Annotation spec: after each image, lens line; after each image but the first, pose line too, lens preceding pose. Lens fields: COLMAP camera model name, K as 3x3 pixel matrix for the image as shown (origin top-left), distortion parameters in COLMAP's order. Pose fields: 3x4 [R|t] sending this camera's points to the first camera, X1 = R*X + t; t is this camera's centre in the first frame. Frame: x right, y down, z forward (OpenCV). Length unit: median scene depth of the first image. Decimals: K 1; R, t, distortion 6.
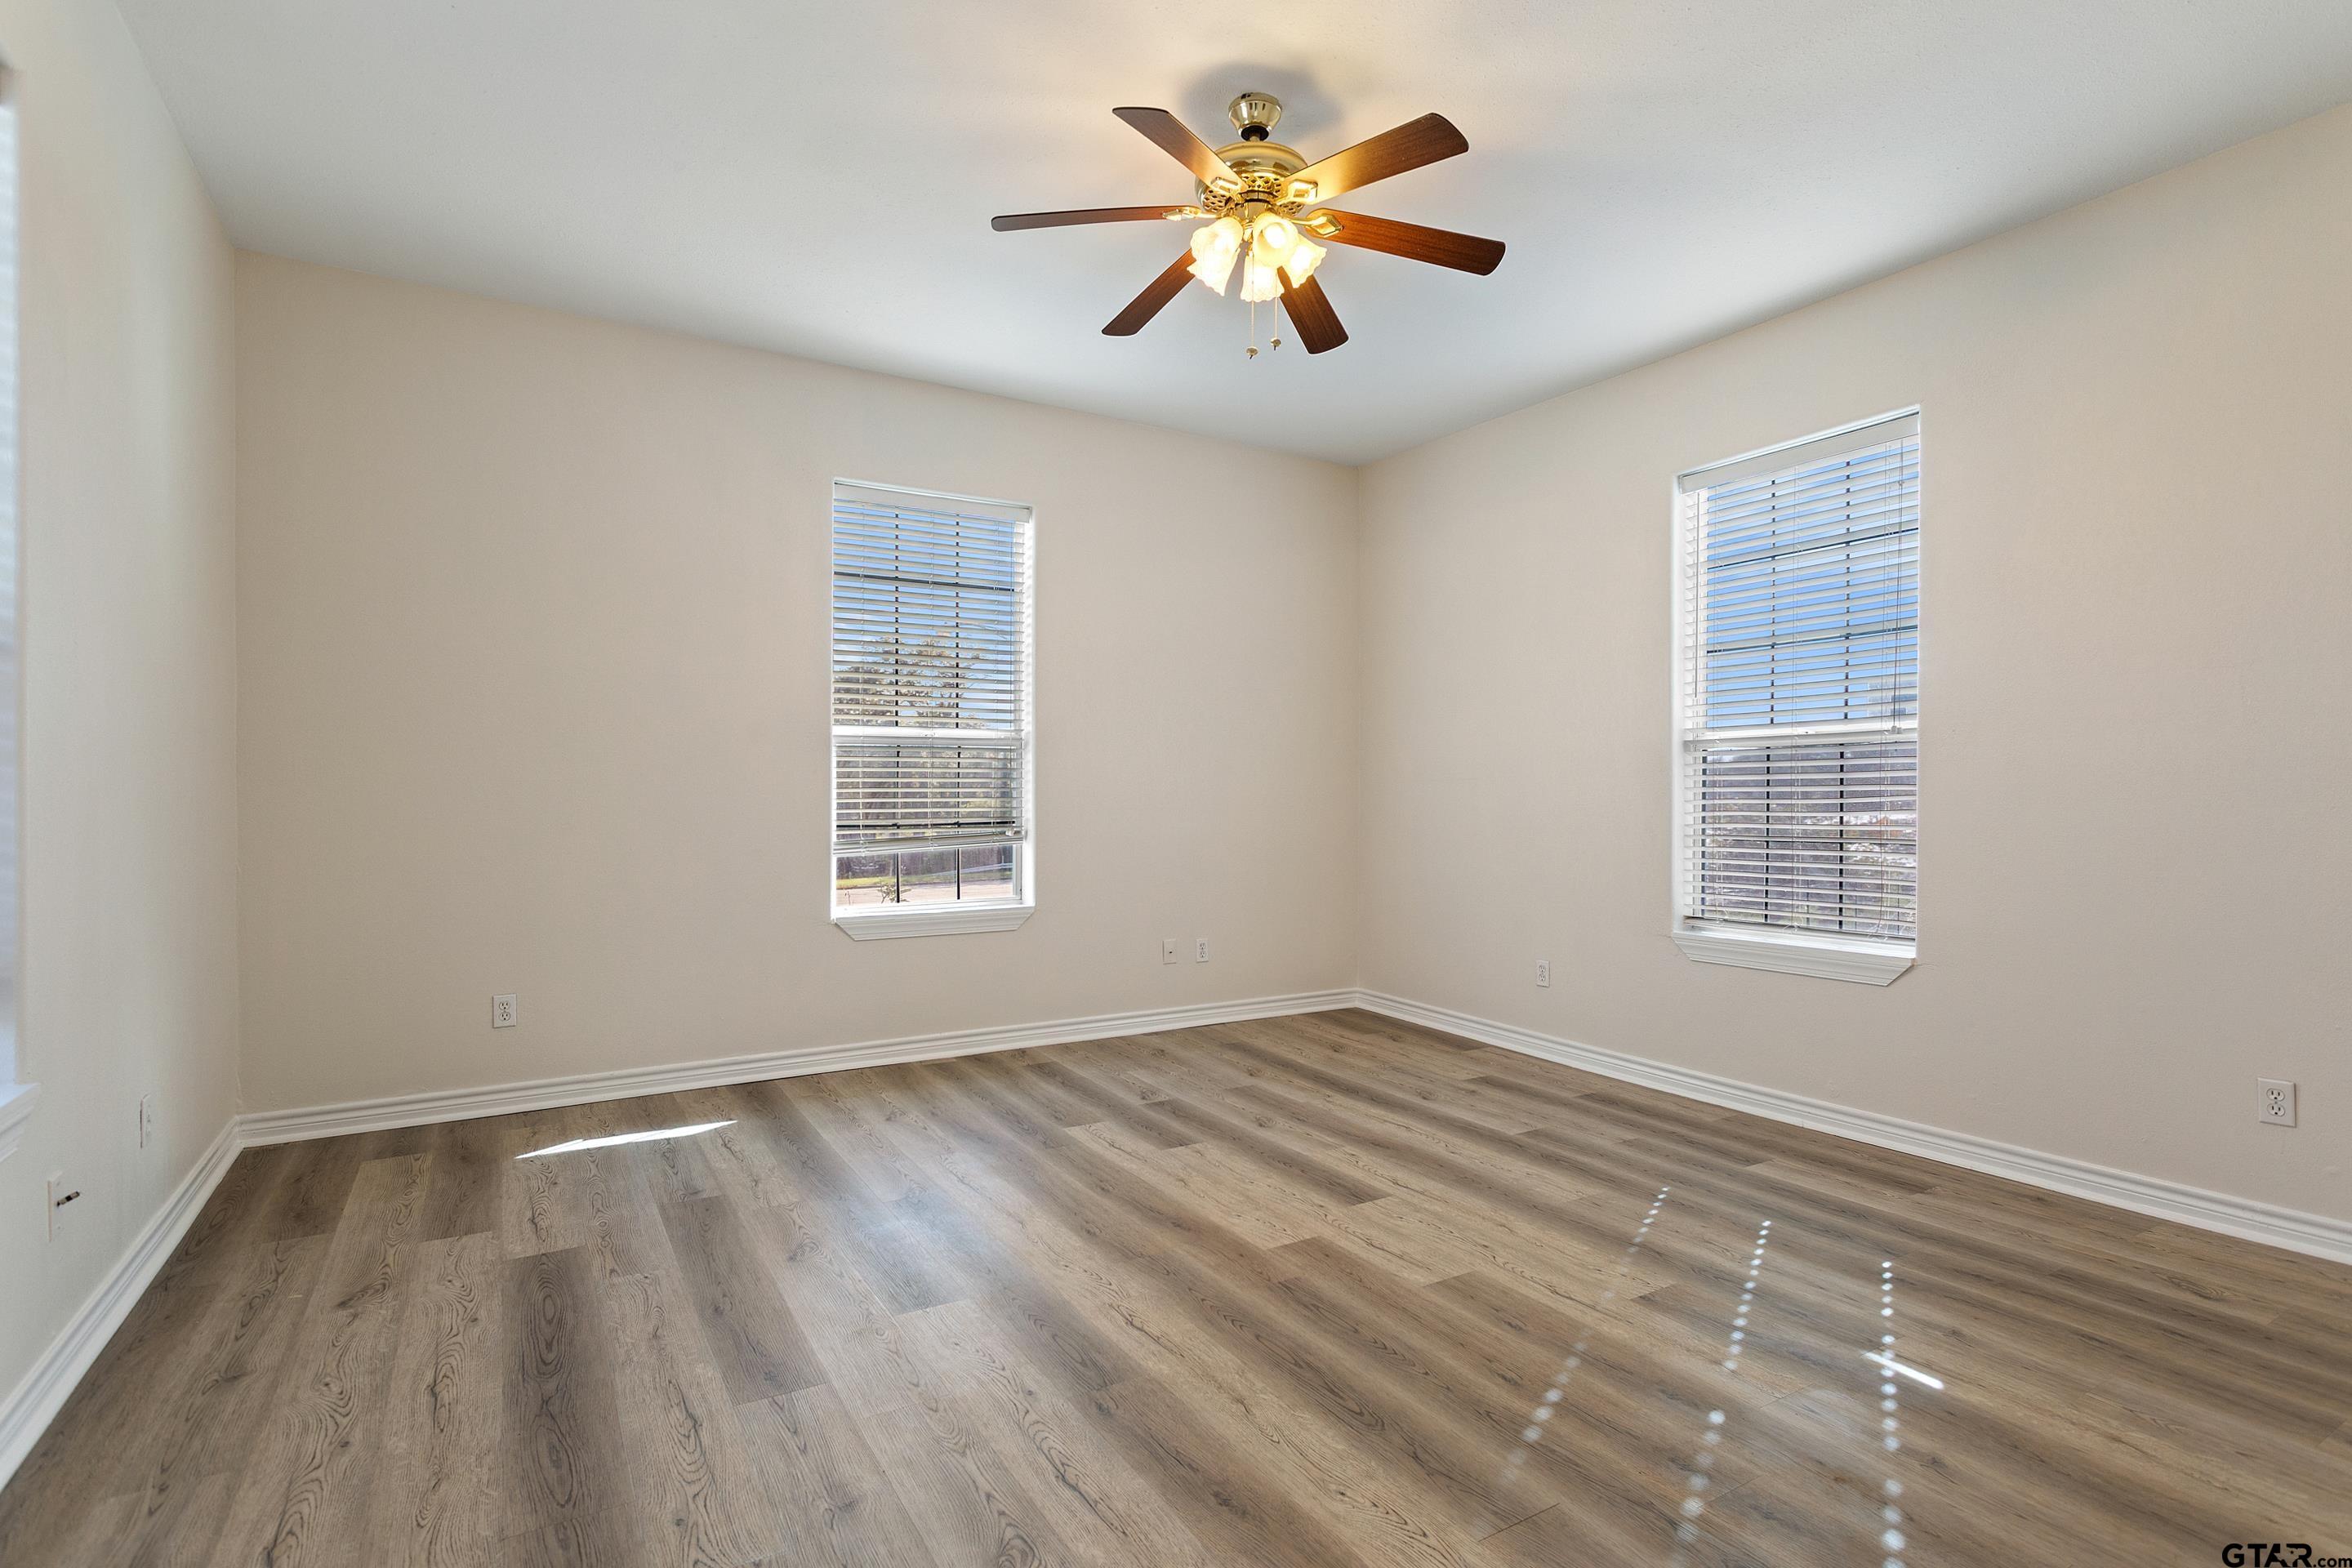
lens RADIAL K [[1130.3, 0, 1190.2], [0, 1130.3, 791.5], [0, 0, 1]] dist [0.002616, 0.000580]
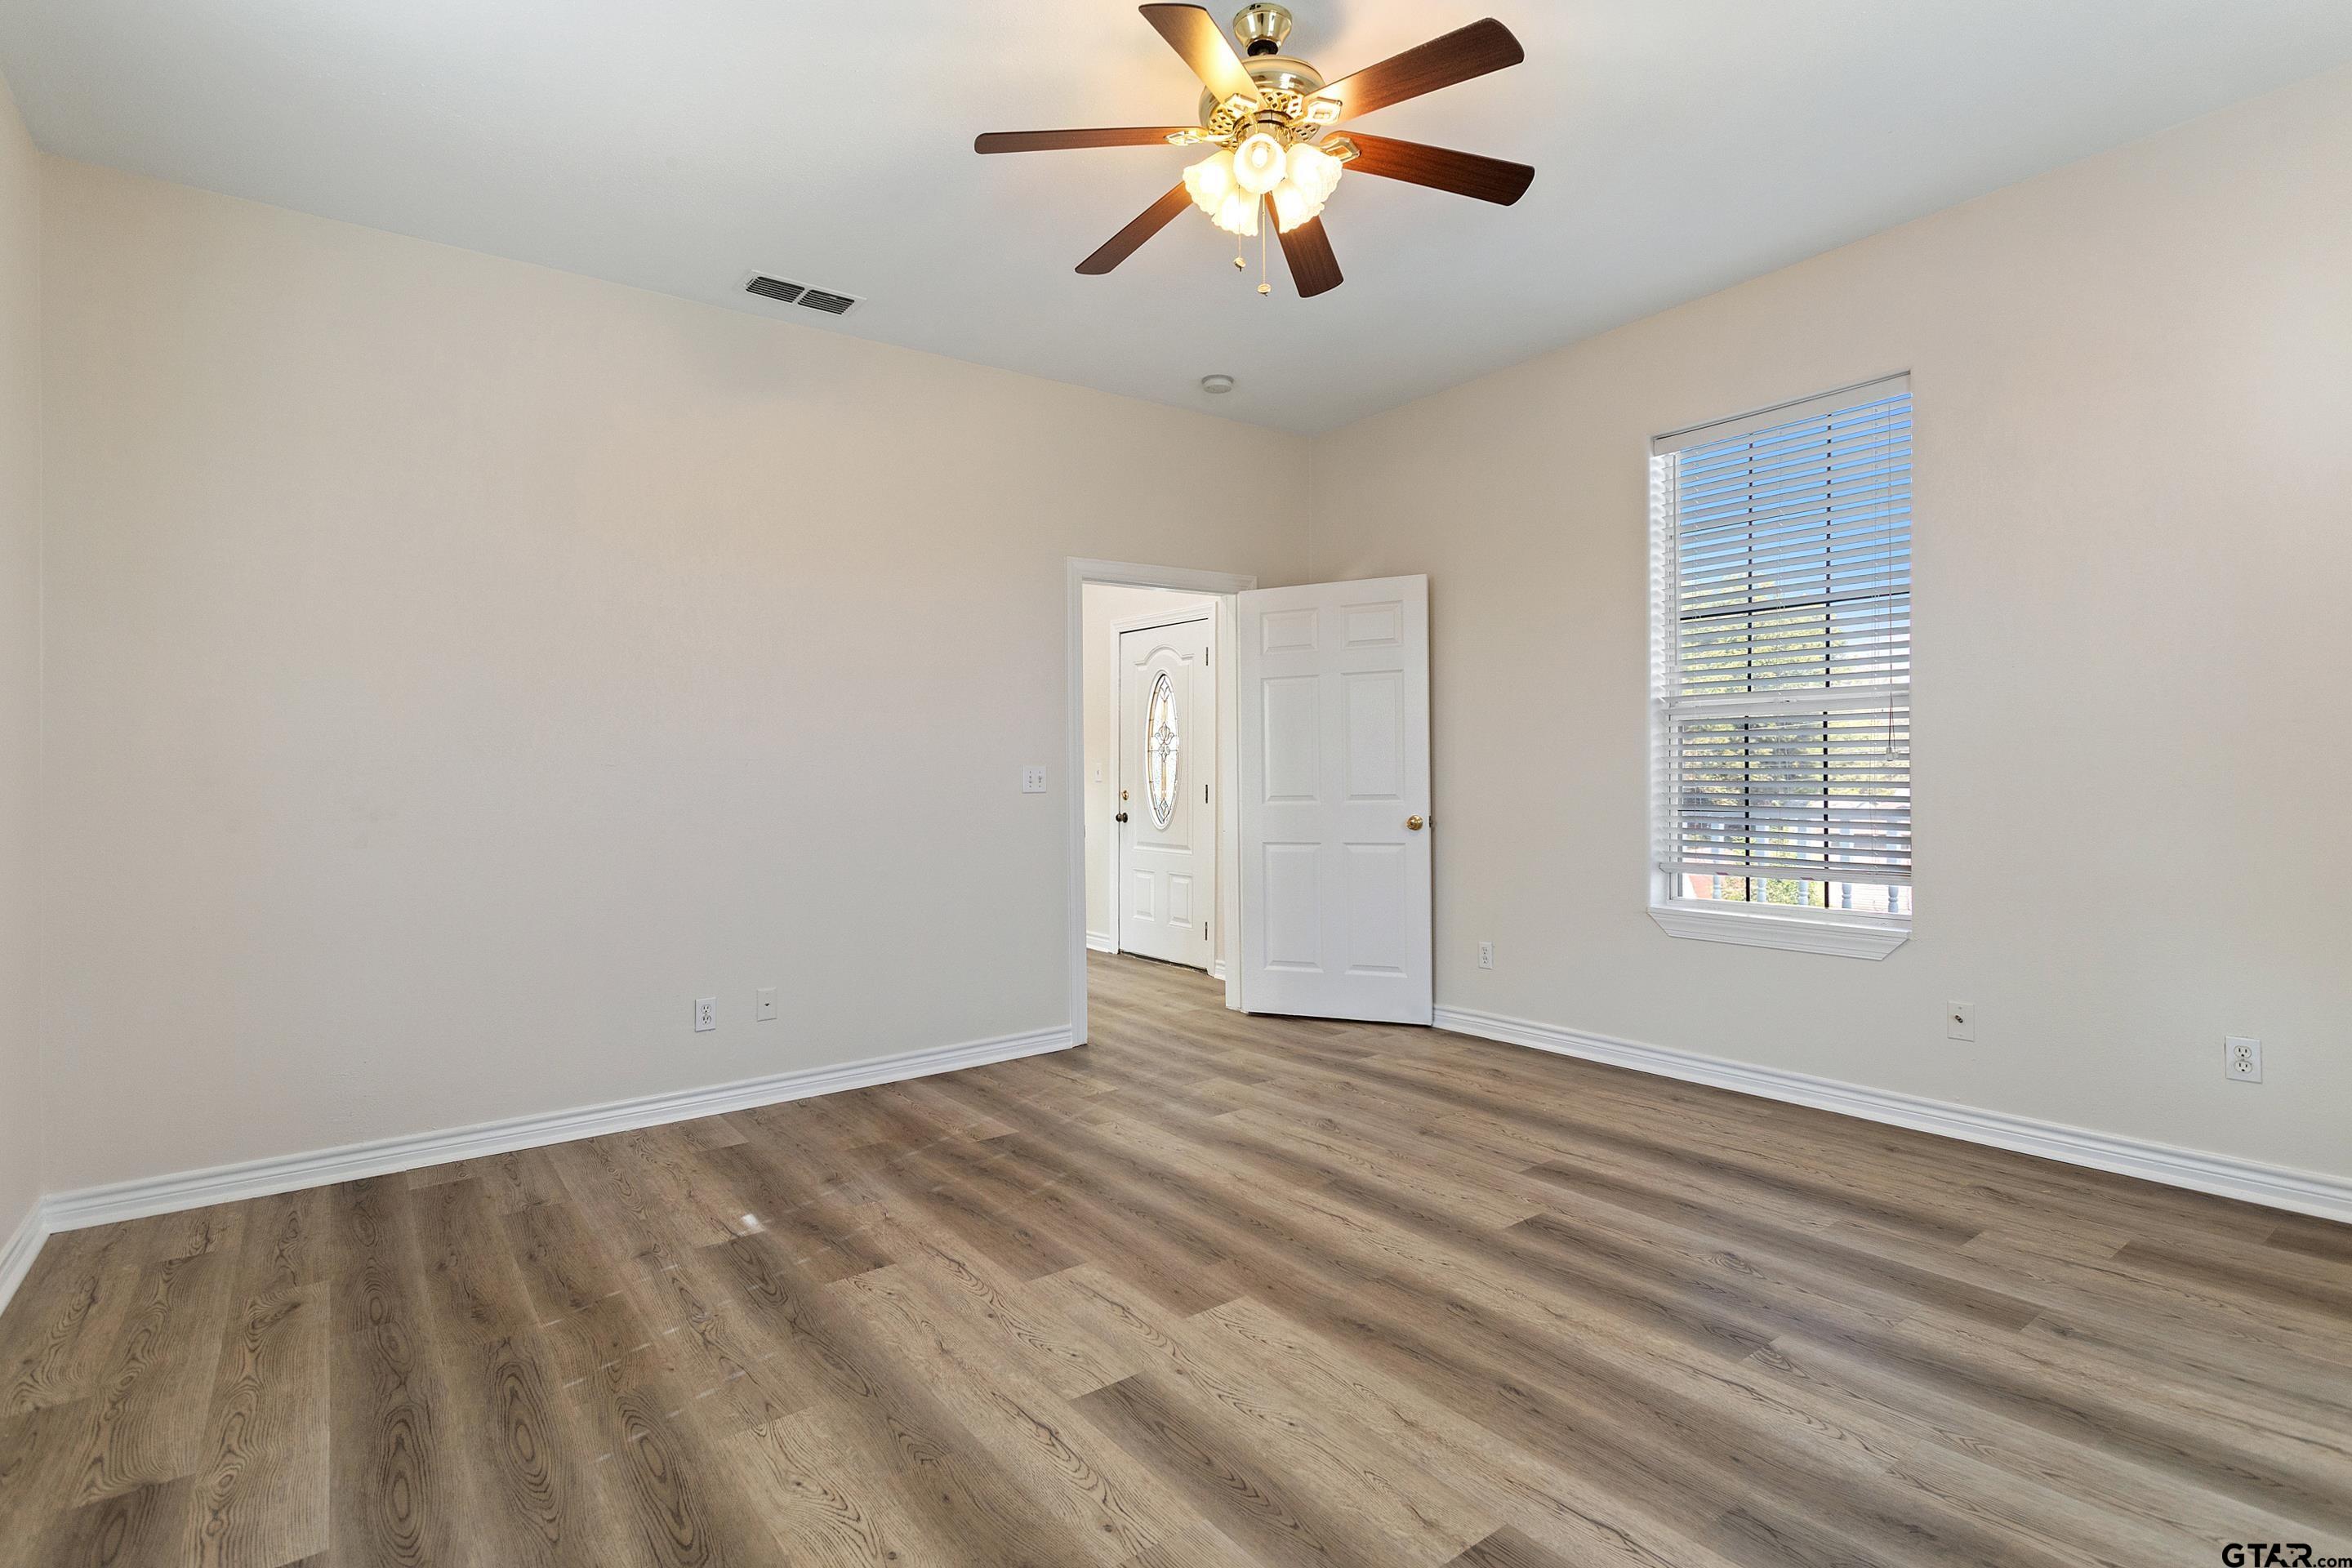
lens RADIAL K [[1130.3, 0, 1190.2], [0, 1130.3, 791.5], [0, 0, 1]] dist [0.002616, 0.000580]
pose [[-0.994636, 0.017706, -0.101913, 0.196666], [0.017080, 0.999830, 0.007018, 0.003706], [0.102020, 0.005240, -0.994769, 1.912274]]
